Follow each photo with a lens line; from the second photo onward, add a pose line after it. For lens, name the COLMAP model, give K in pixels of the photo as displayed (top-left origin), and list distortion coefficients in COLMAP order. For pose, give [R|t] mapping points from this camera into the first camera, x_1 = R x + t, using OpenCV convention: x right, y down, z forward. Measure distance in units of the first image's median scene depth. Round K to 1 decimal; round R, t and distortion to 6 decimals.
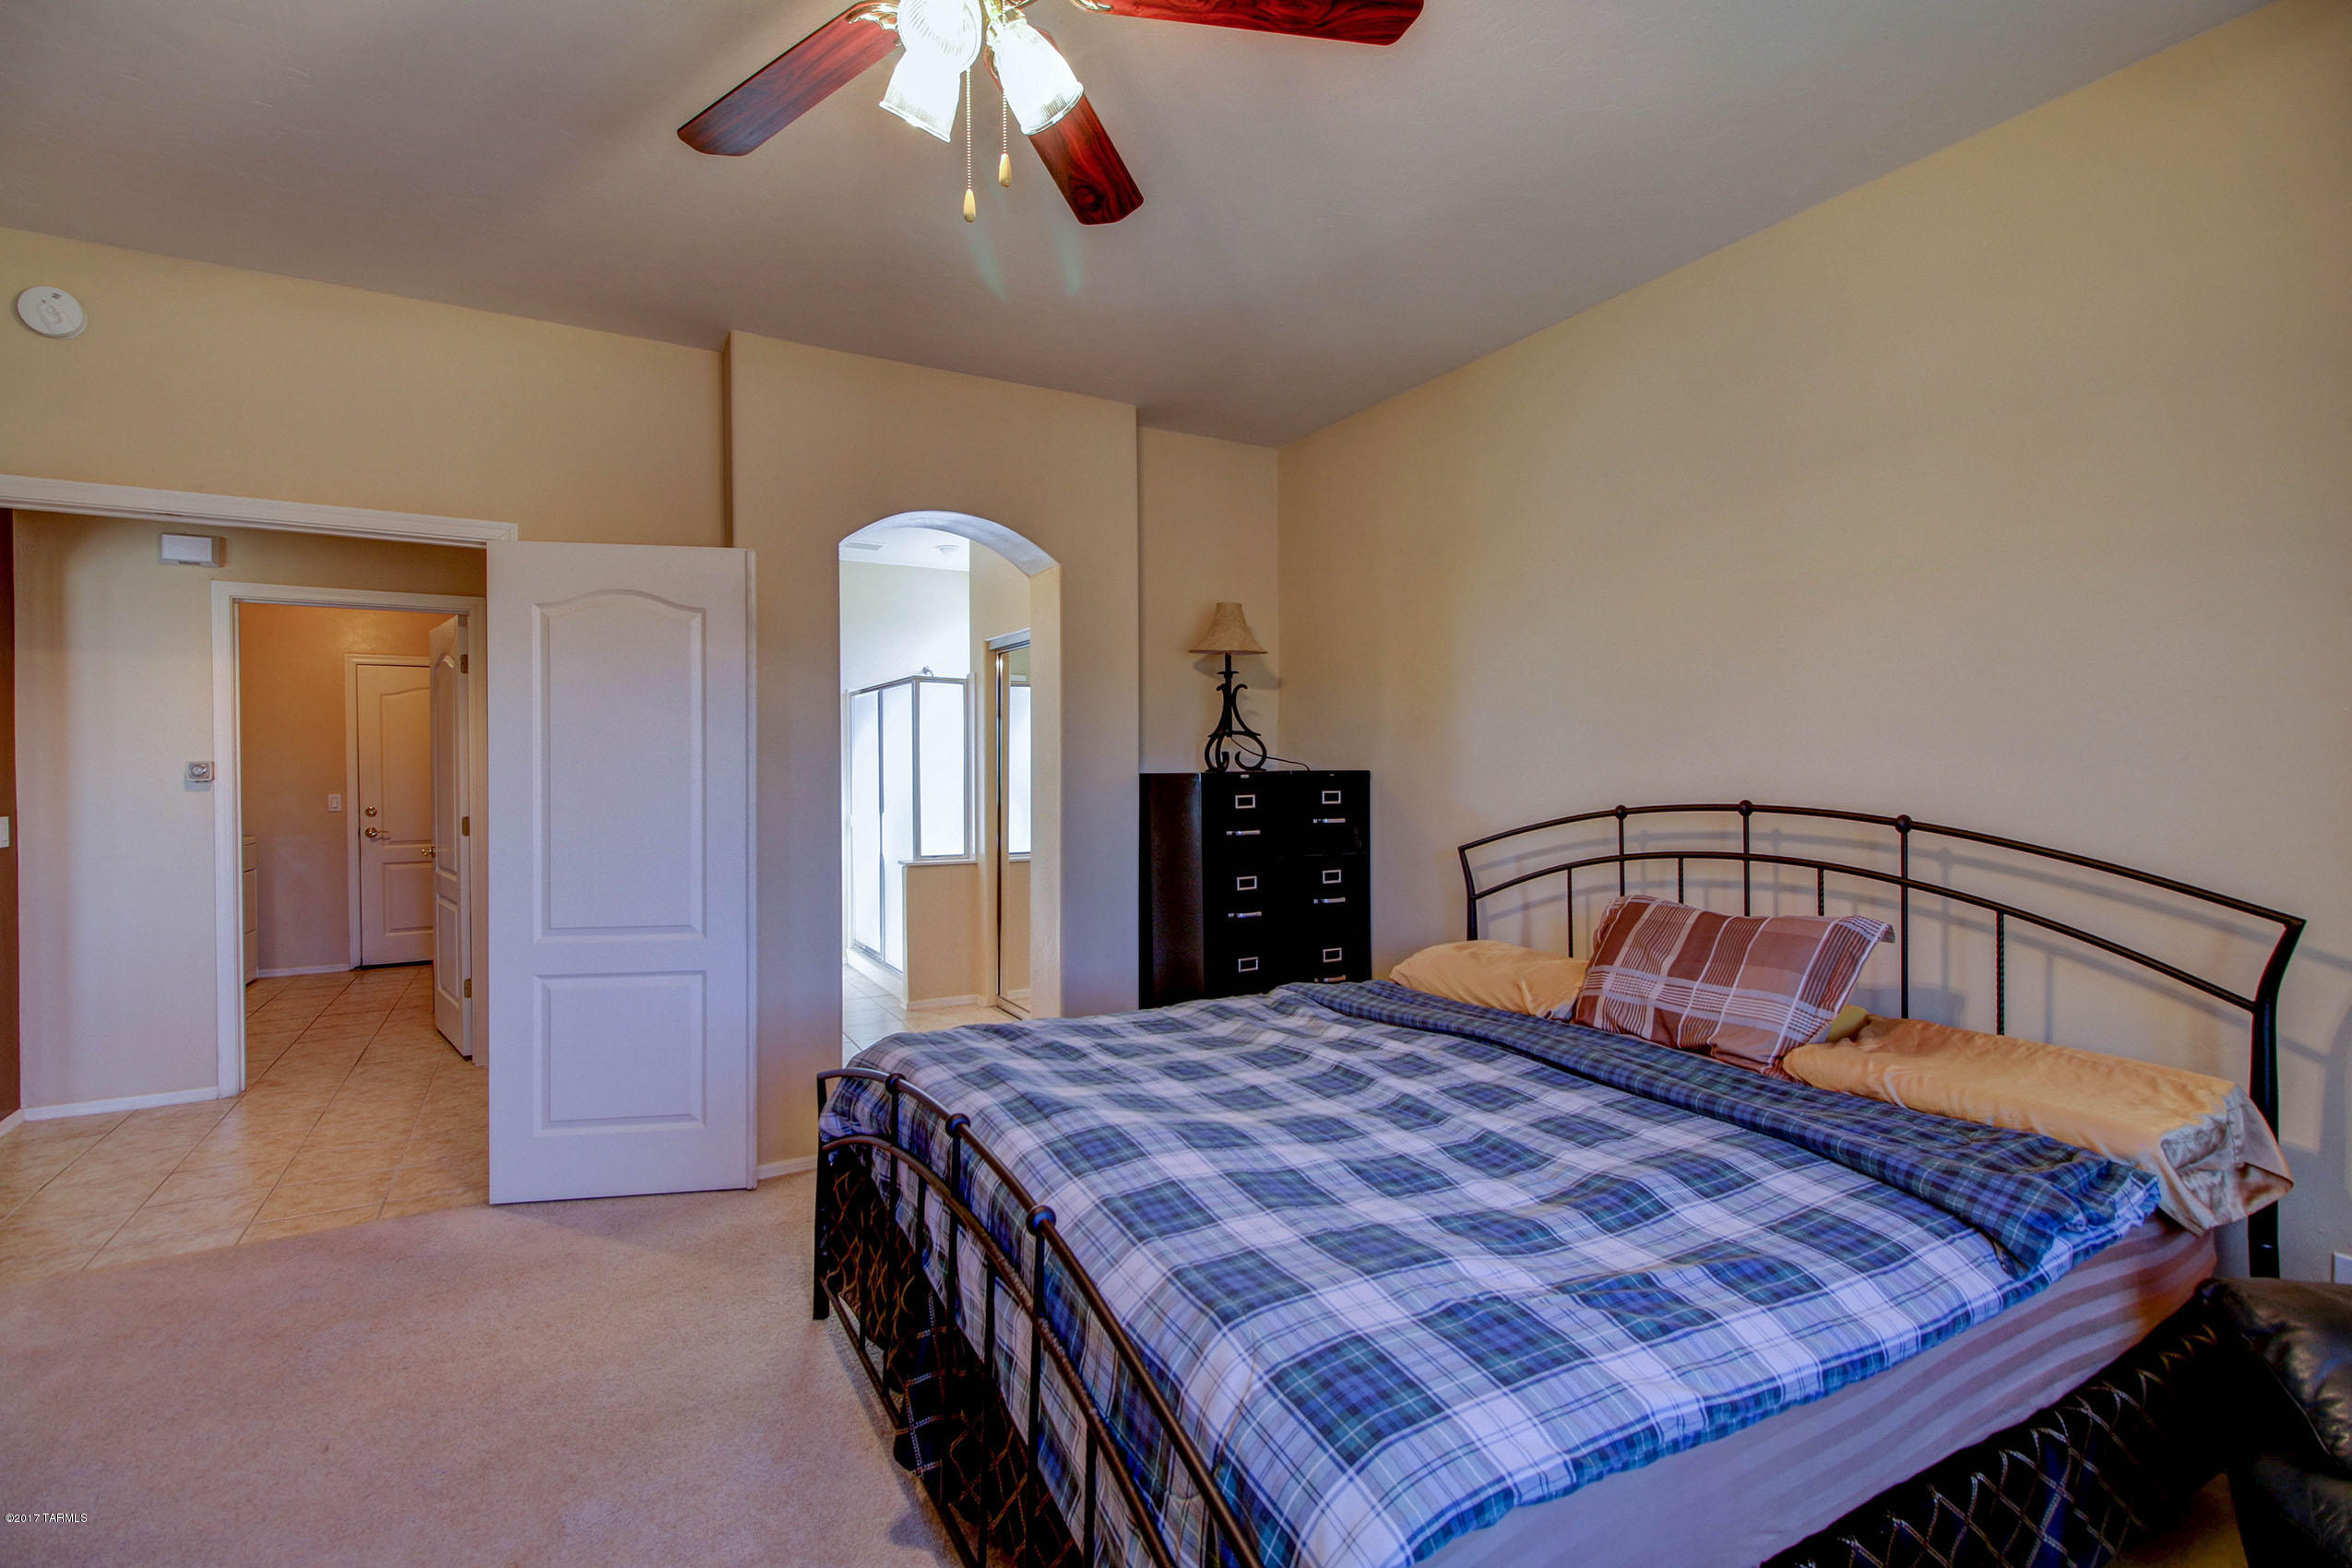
lens RADIAL K [[1068.5, 0, 1175.6], [0, 1068.5, 772.6], [0, 0, 1]] dist [-0.002139, -0.000371]
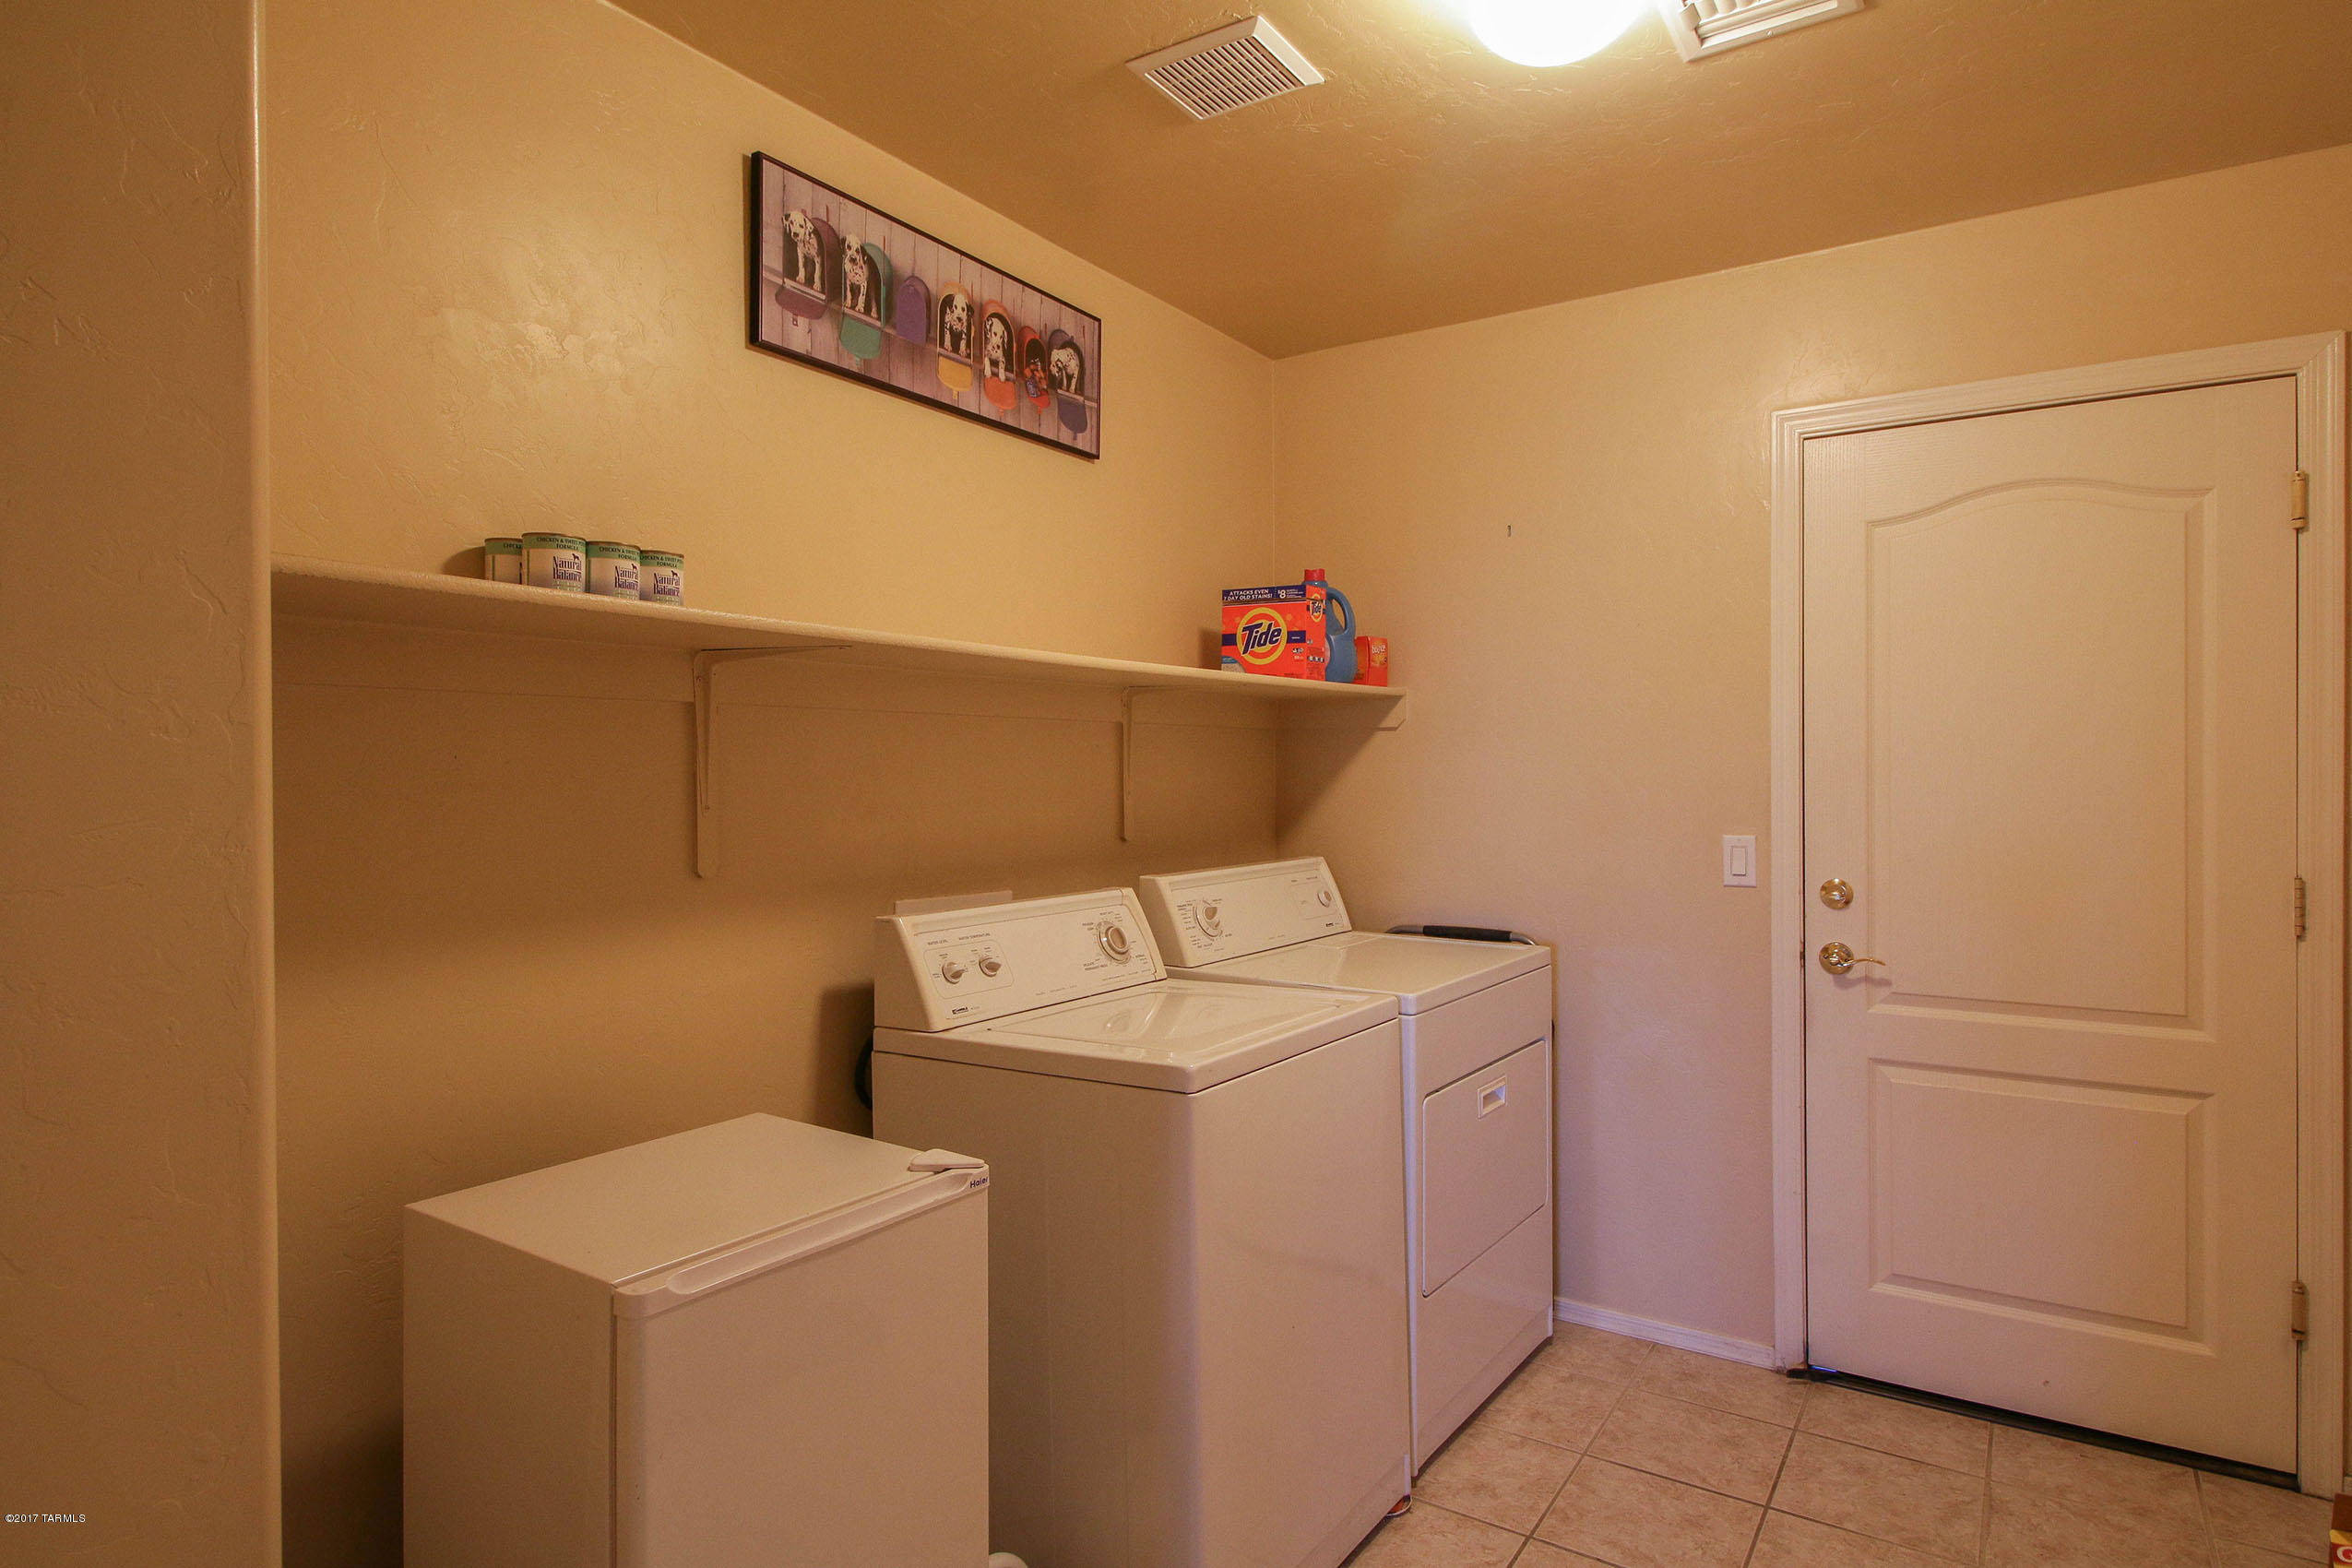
lens RADIAL K [[1294.4, 0, 1176.0], [0, 1294.4, 784.0], [0, 0, 1]] dist [-0.000627, -0.000118]
pose [[0.462717, 0.006938, -0.886479, -0.543797], [-0.002578, 0.999976, 0.006481, 0.002363], [0.886502, -0.000713, 0.462724, 0.698946]]
